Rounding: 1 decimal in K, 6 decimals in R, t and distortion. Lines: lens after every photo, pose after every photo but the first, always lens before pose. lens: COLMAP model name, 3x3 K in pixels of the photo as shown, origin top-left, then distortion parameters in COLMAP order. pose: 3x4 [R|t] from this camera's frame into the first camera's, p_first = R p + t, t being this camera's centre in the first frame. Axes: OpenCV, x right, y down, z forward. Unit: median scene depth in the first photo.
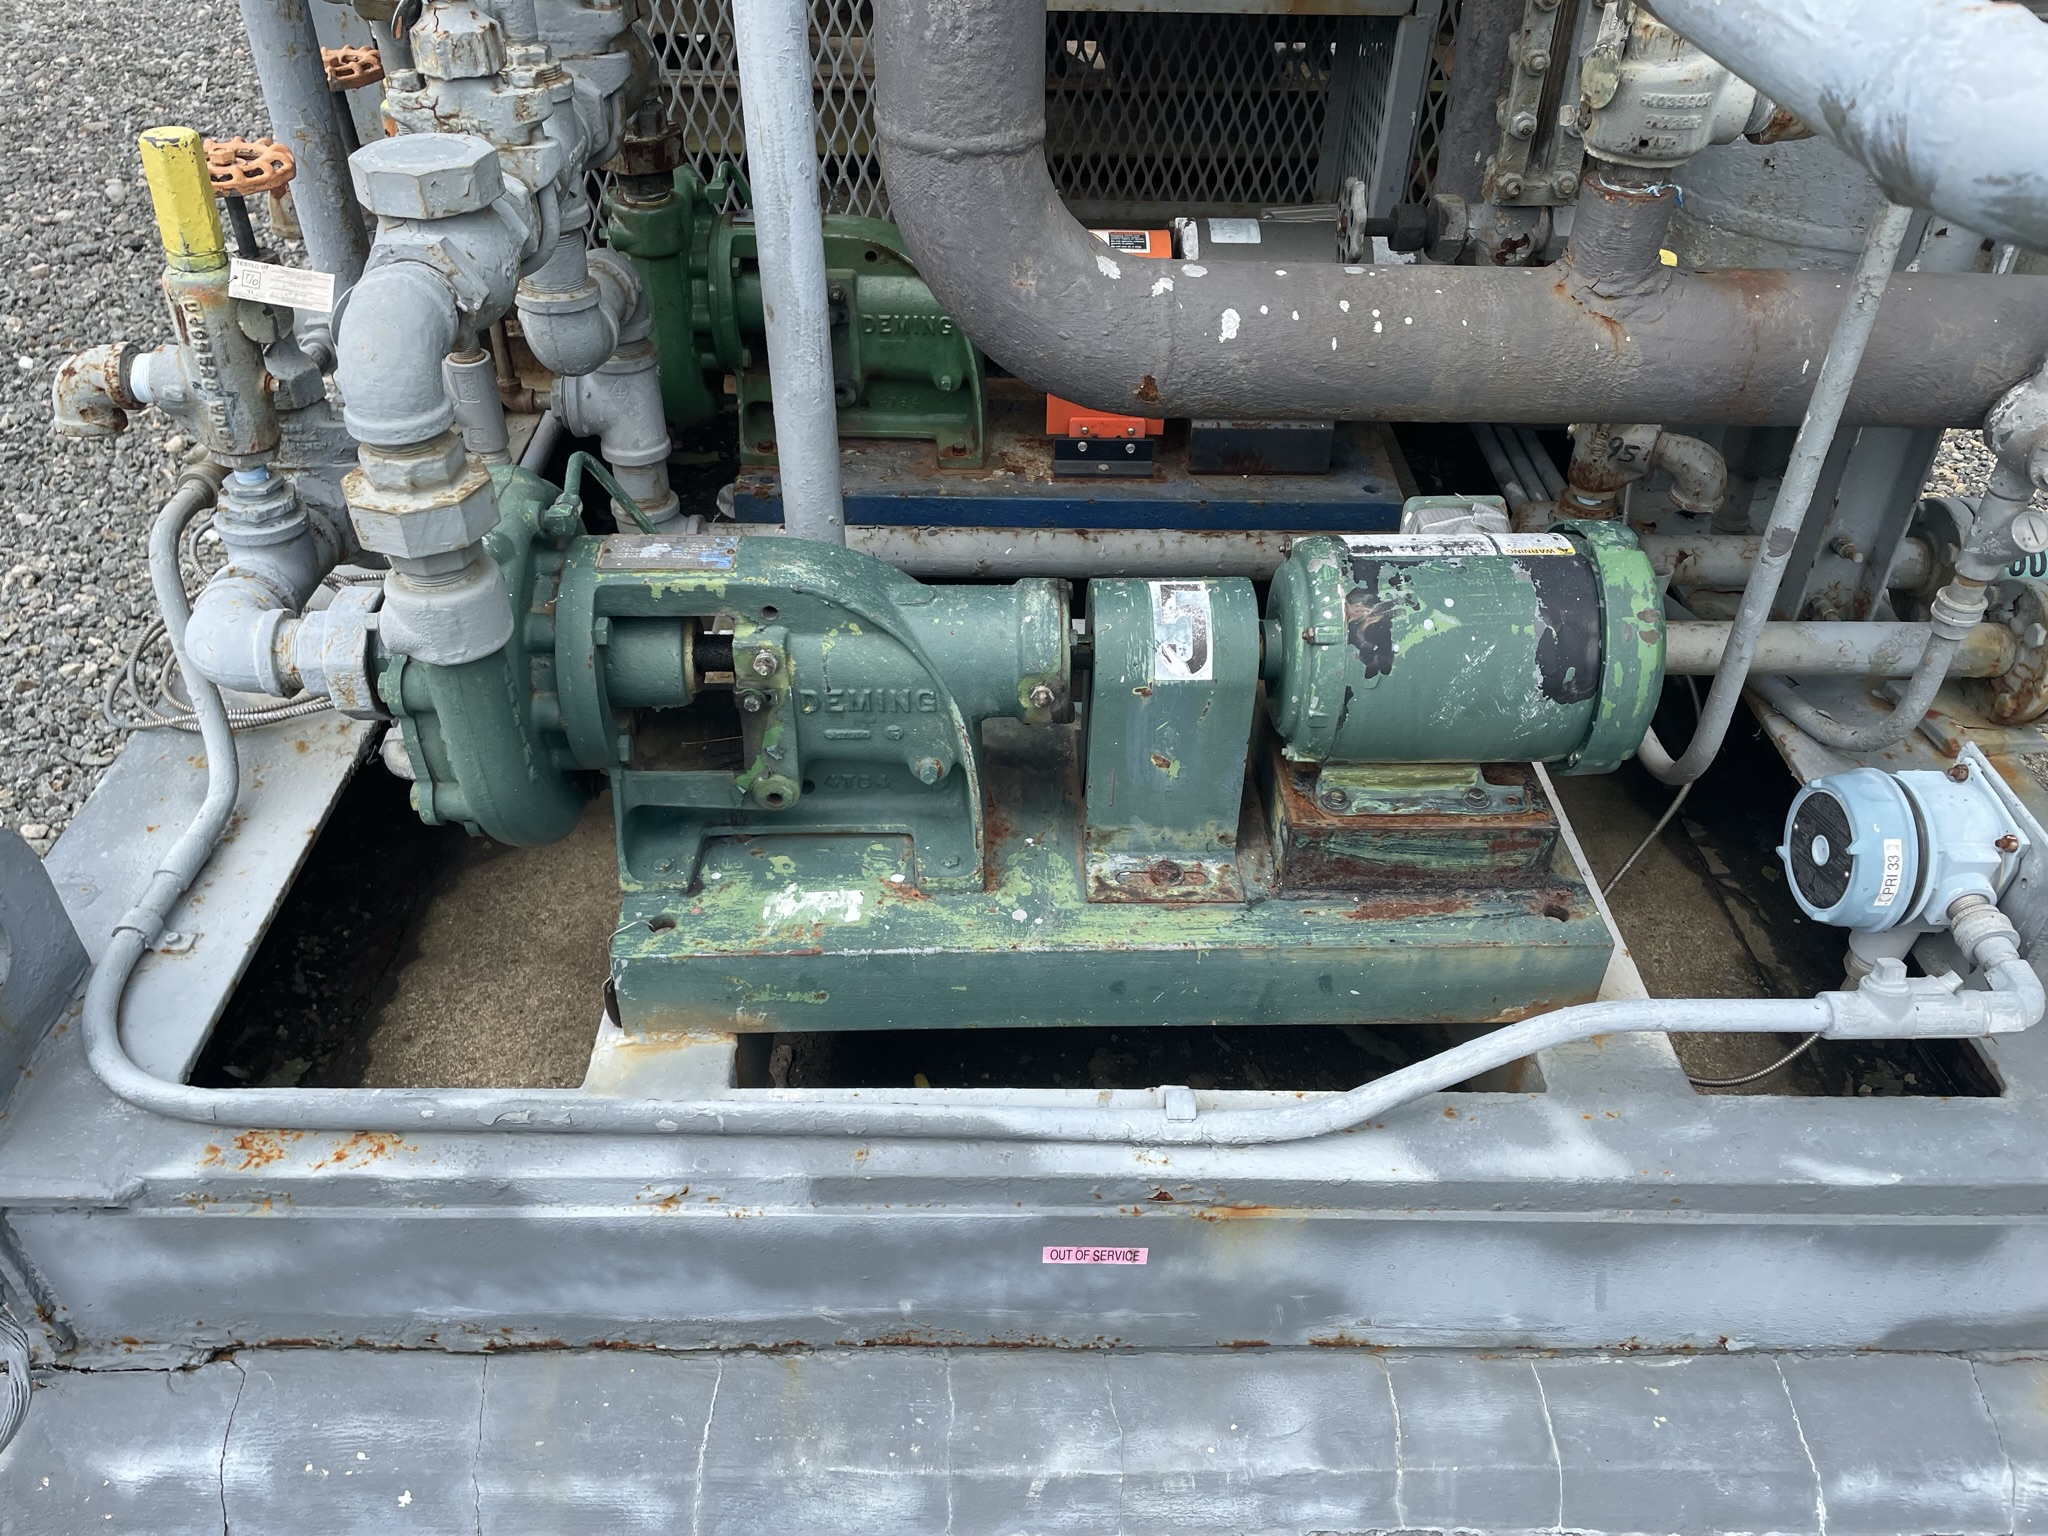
lens RADIAL K [[1568.1, 0, 1024.0], [0, 1568.1, 768.0], [0, 0, 1]] dist [0.095729, -0.154002]
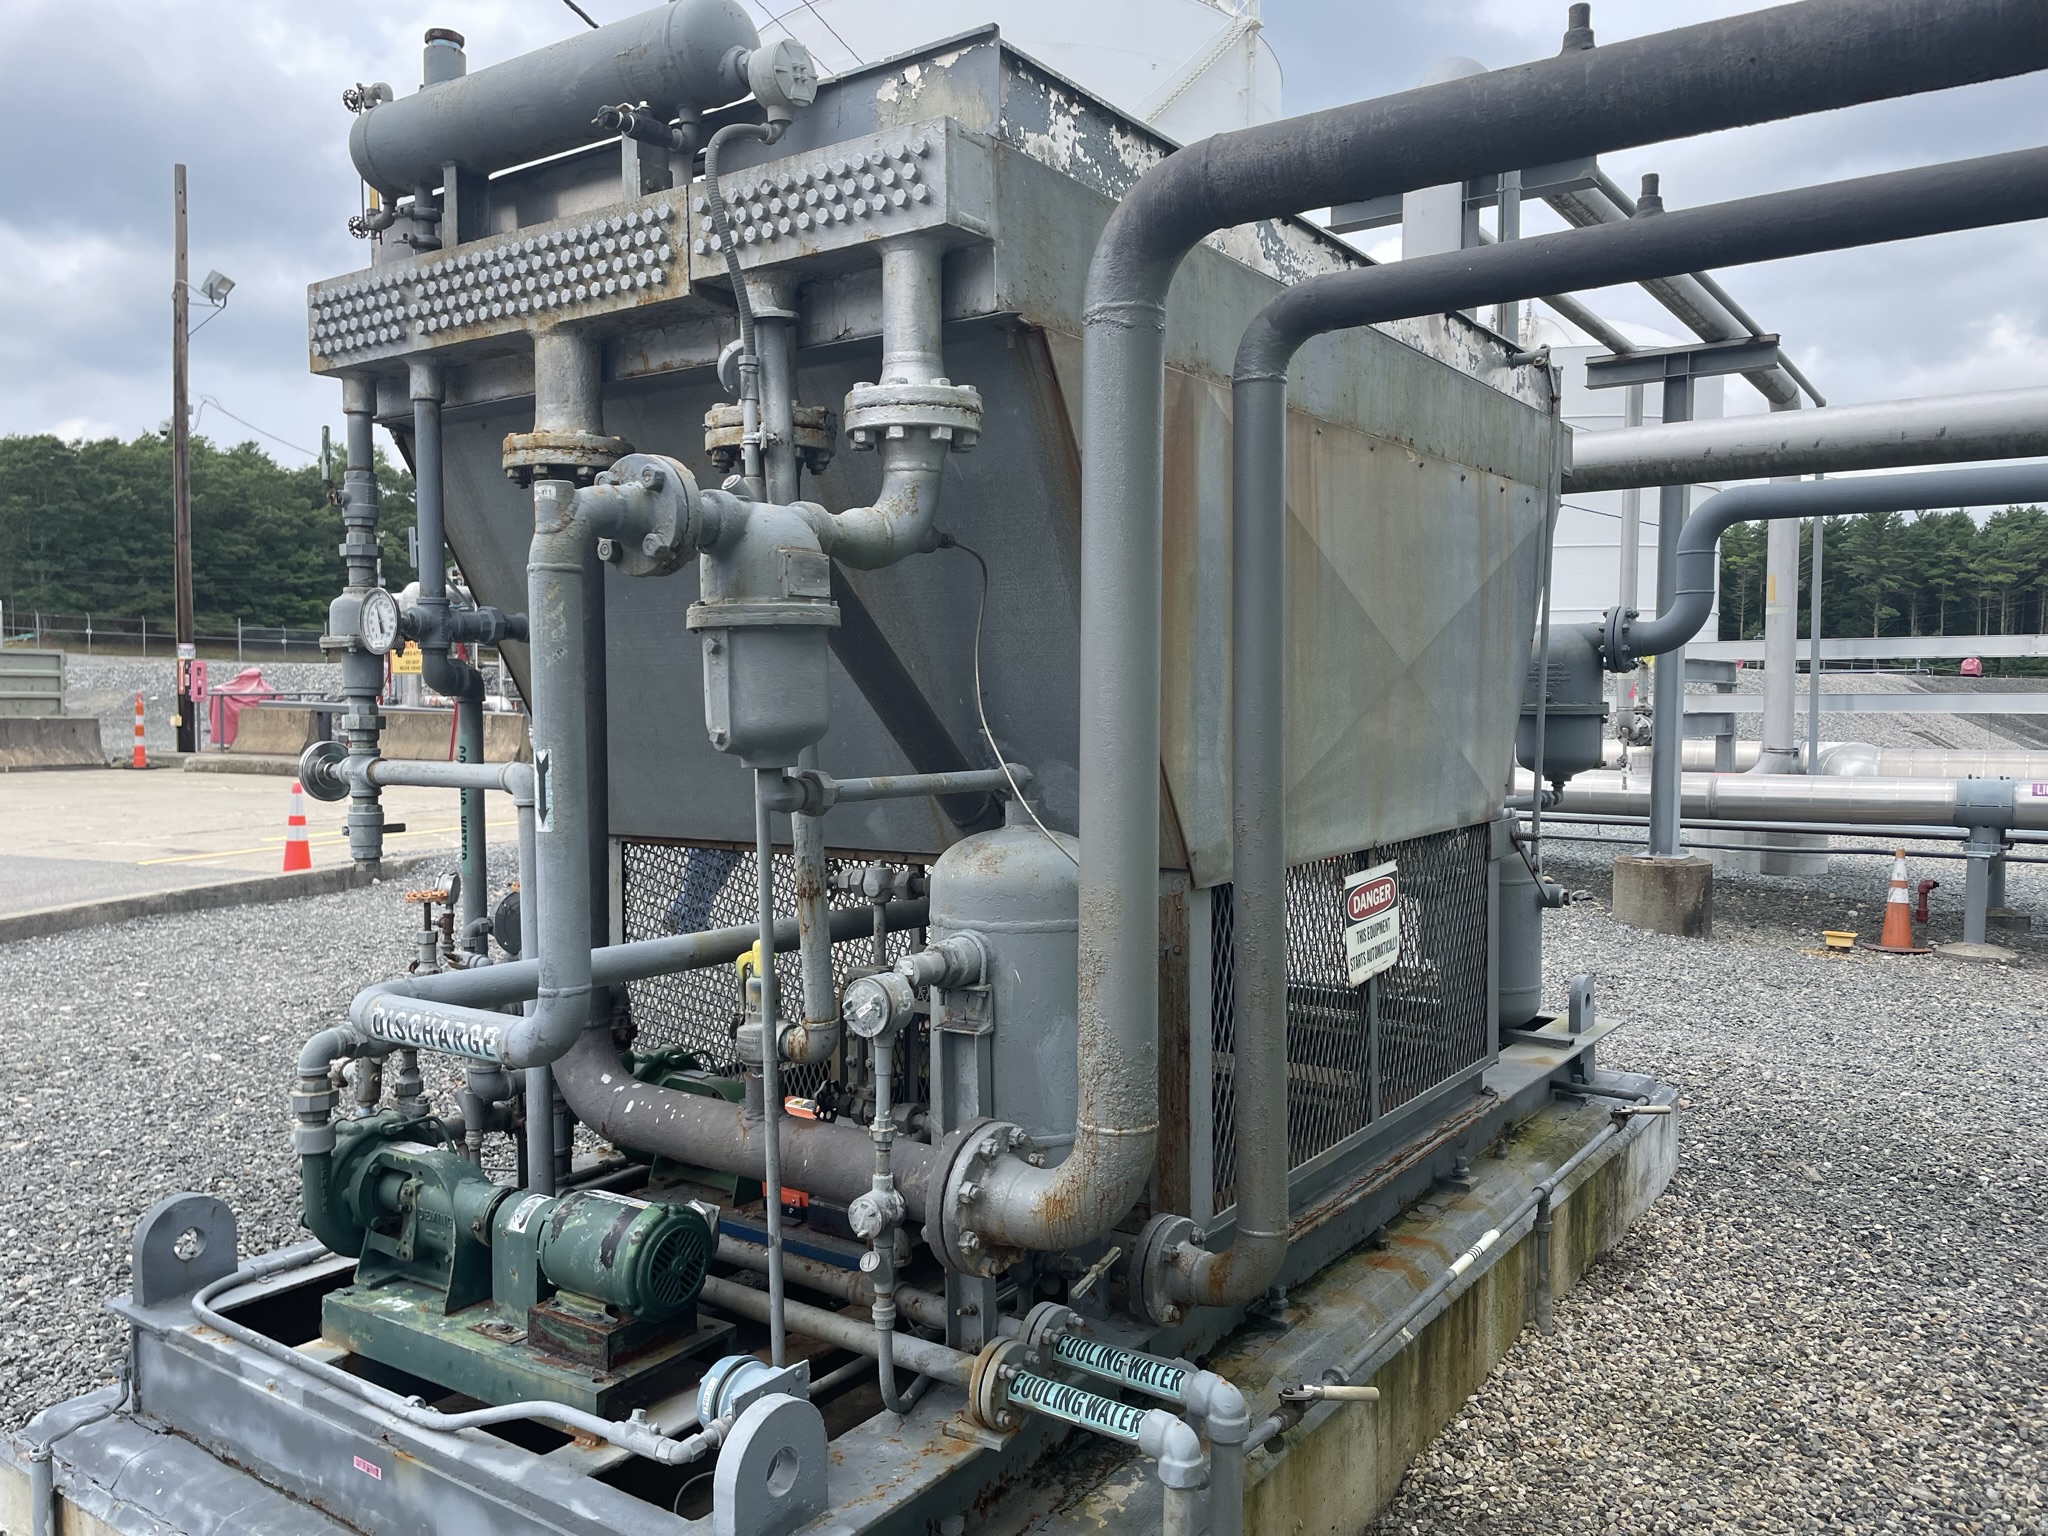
lens RADIAL K [[1568.1, 0, 1024.0], [0, 1568.1, 768.0], [0, 0, 1]] dist [0.095729, -0.154002]
pose [[0.812982, 0.013425, -0.582133, 2.147686], [-0.342745, 0.819230, -0.459770, 0.215007], [0.470729, 0.573308, 0.670621, -0.671928]]
